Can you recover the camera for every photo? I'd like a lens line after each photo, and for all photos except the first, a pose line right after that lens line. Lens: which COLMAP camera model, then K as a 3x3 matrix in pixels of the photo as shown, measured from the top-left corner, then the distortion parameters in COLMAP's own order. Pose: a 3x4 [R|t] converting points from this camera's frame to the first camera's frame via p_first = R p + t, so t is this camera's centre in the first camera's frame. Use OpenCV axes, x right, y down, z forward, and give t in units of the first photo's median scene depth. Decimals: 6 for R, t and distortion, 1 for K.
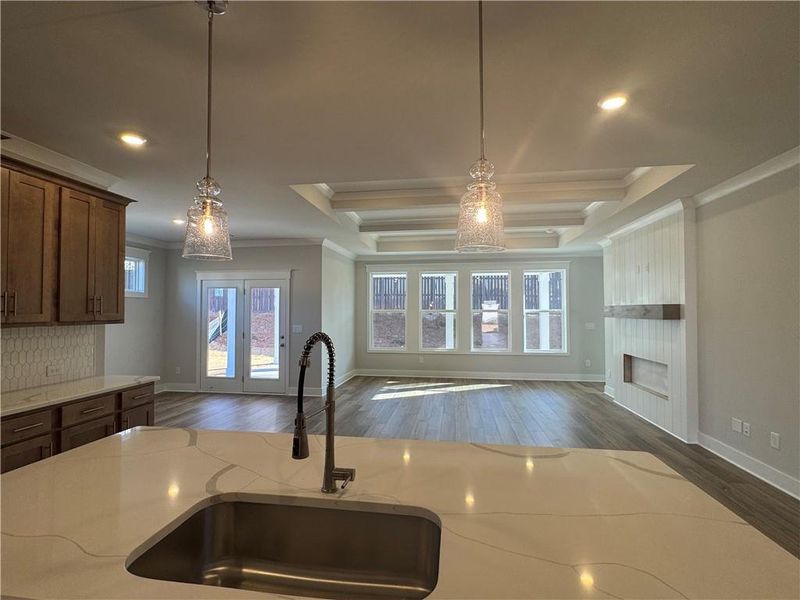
lens RADIAL K [[382.7, 0, 400.0], [0, 382.7, 300.0], [0, 0, 1]] dist [-0.004231, -0.000068]
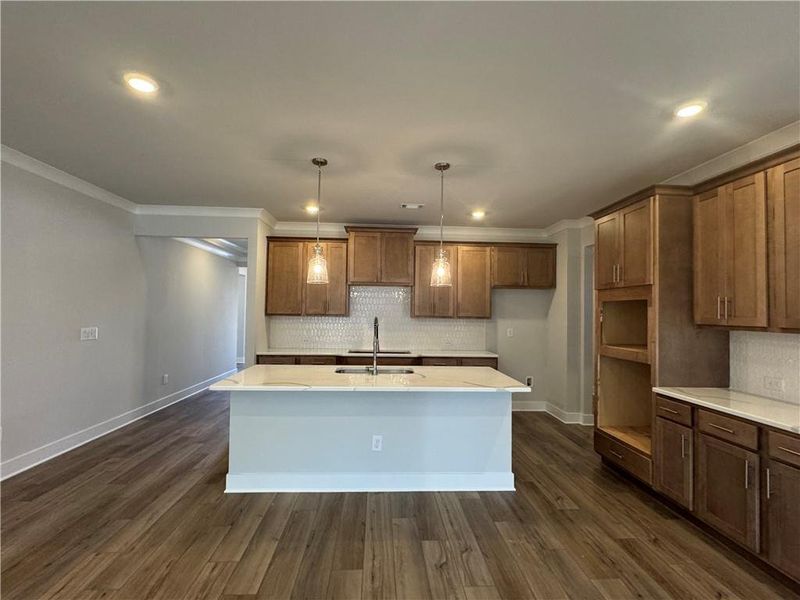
lens RADIAL K [[380.9, 0, 397.7], [0, 380.9, 300.3], [0, 0, 1]] dist [-0.002465, 0.000500]
pose [[-0.979568, -0.022014, -0.199905, 0.037748], [-0.011058, 0.998383, -0.055757, 0.021907], [0.200809, -0.052407, -0.978228, 0.684518]]
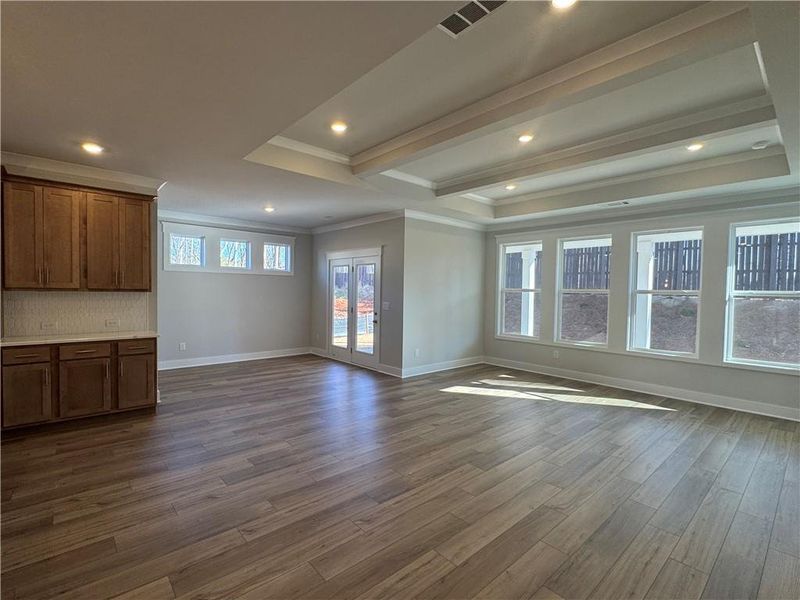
lens RADIAL K [[382.7, 0, 400.0], [0, 382.7, 300.0], [0, 0, 1]] dist [-0.004231, -0.000068]
pose [[0.767478, 0.029228, -0.640408, 0.386012], [0.001357, 0.998884, 0.047214, 0.014151], [0.641073, -0.037105, 0.766582, 0.269646]]
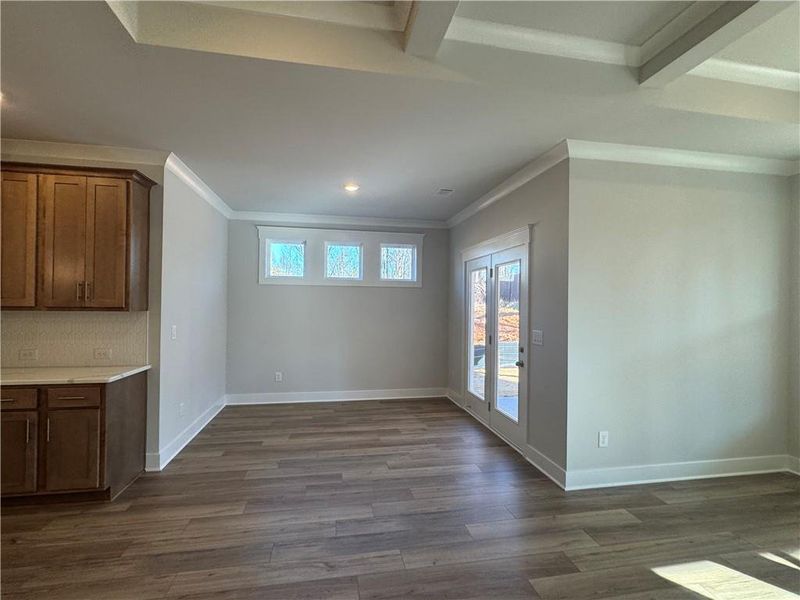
lens RADIAL K [[380.9, 0, 397.7], [0, 380.9, 300.3], [0, 0, 1]] dist [-0.002465, 0.000500]
pose [[0.321241, -0.003846, -0.946990, 0.159038], [0.016172, 0.999868, 0.001425, 0.022247], [0.946859, -0.015773, 0.321261, 0.651898]]
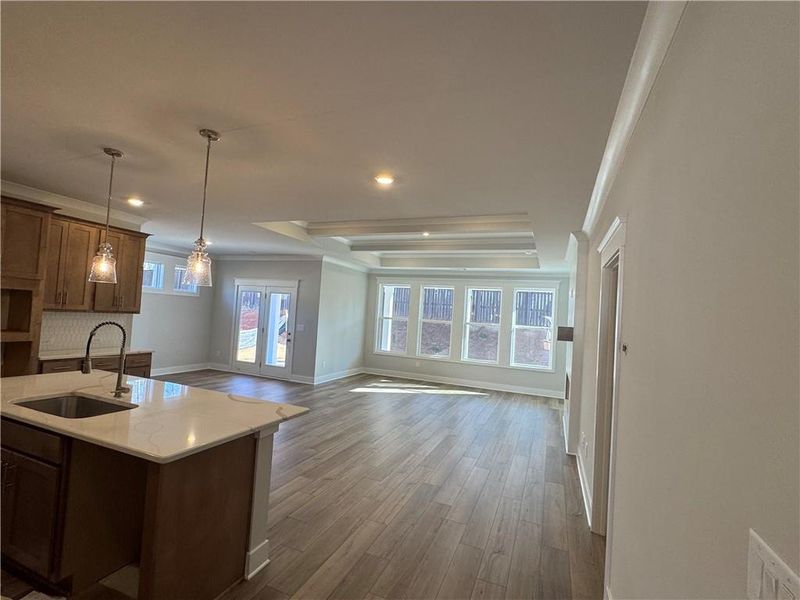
lens RADIAL K [[382.7, 0, 400.0], [0, 382.7, 300.0], [0, 0, 1]] dist [-0.004231, -0.000068]
pose [[0.970199, 0.051492, -0.236774, 0.330904], [-0.055909, 0.998364, -0.011971, -0.017653], [0.235770, 0.024852, 0.971491, -0.127540]]
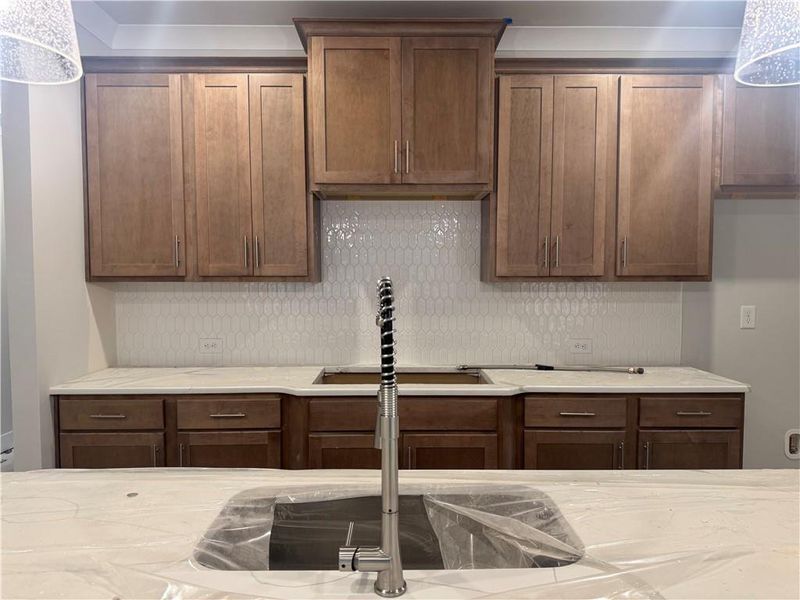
lens RADIAL K [[556.2, 0, 400.0], [0, 556.2, 300.0], [0, 0, 1]] dist [0.089280, -0.000802]
pose [[-0.987652, 0.007432, -0.156487, -0.017918], [0.004245, 0.999777, 0.020690, 0.018706], [0.156606, 0.019770, -0.987463, 0.318640]]
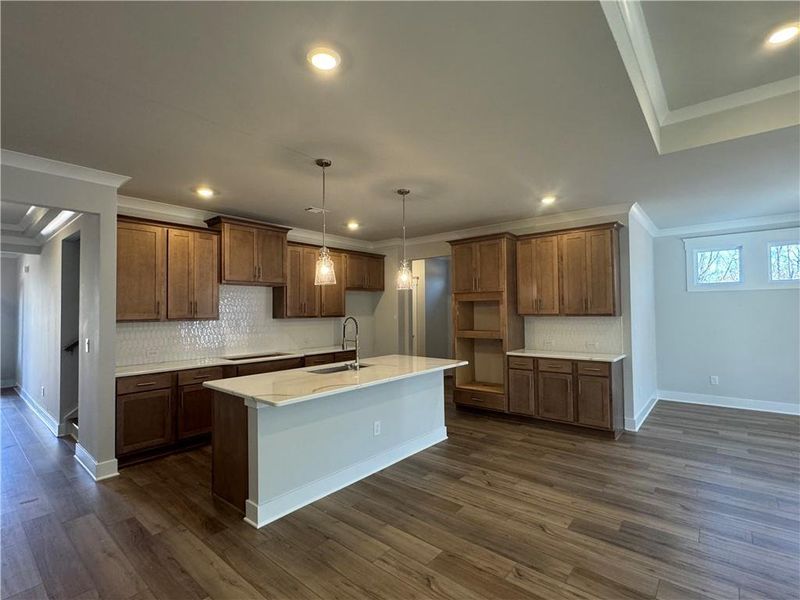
lens RADIAL K [[380.9, 0, 397.7], [0, 380.9, 300.3], [0, 0, 1]] dist [-0.002465, 0.000500]
pose [[-0.527241, -0.017909, -0.849527, 0.398013], [0.034274, 0.998516, -0.042321, 0.017638], [0.849025, -0.051430, -0.525844, 0.525677]]
